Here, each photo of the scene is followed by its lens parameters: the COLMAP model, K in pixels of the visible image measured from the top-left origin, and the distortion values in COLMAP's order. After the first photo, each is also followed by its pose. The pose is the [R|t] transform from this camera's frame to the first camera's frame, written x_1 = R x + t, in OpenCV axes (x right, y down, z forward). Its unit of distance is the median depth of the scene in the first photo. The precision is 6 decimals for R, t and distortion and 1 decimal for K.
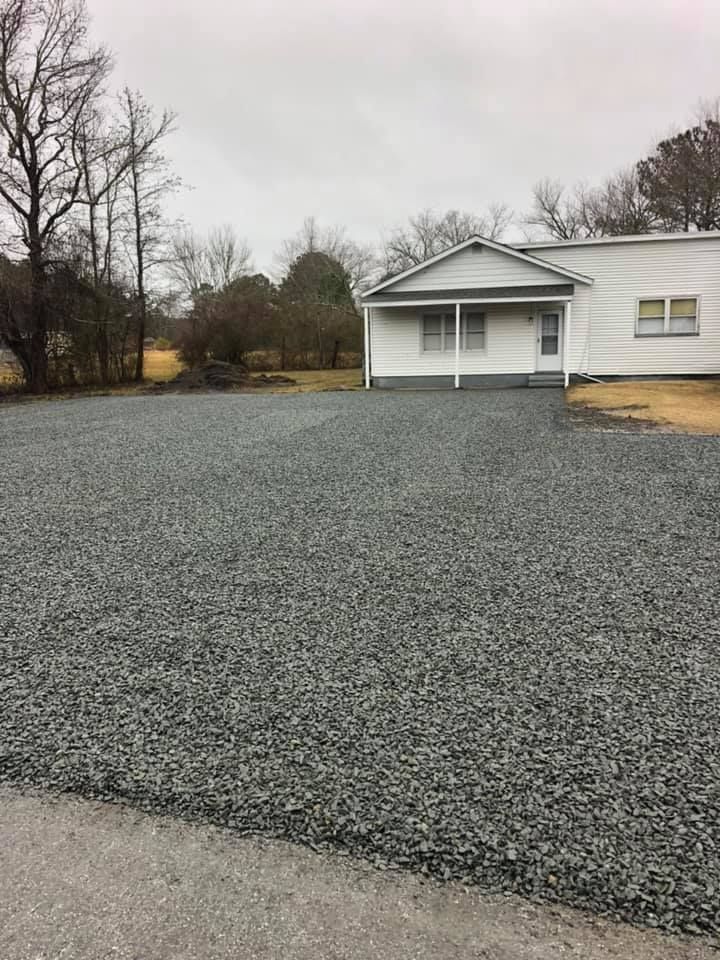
lens RADIAL K [[770.9, 0, 360.0], [0, 770.9, 480.0], [0, 0, 1]] dist [0.011525, 0.008087]
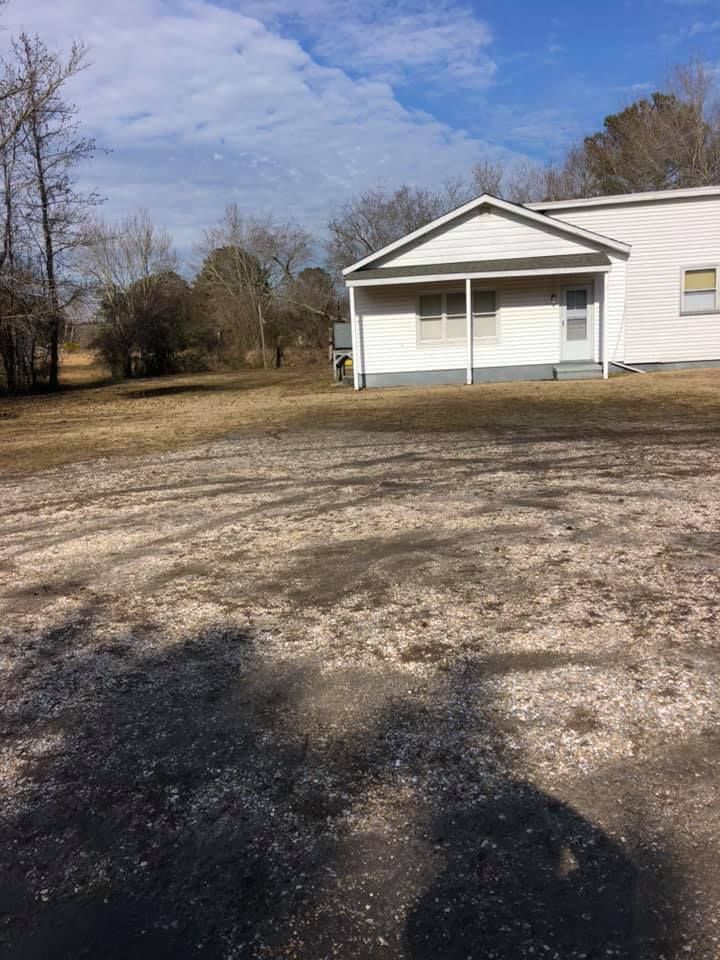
lens RADIAL K [[770.2, 0, 360.0], [0, 770.2, 480.0], [0, 0, 1]] dist [0.041559, -0.044255]
pose [[0.993953, -0.046420, 0.099507, -0.049446], [0.045967, 0.998920, 0.006845, -0.020907], [-0.099717, -0.002230, 0.995013, 0.143213]]
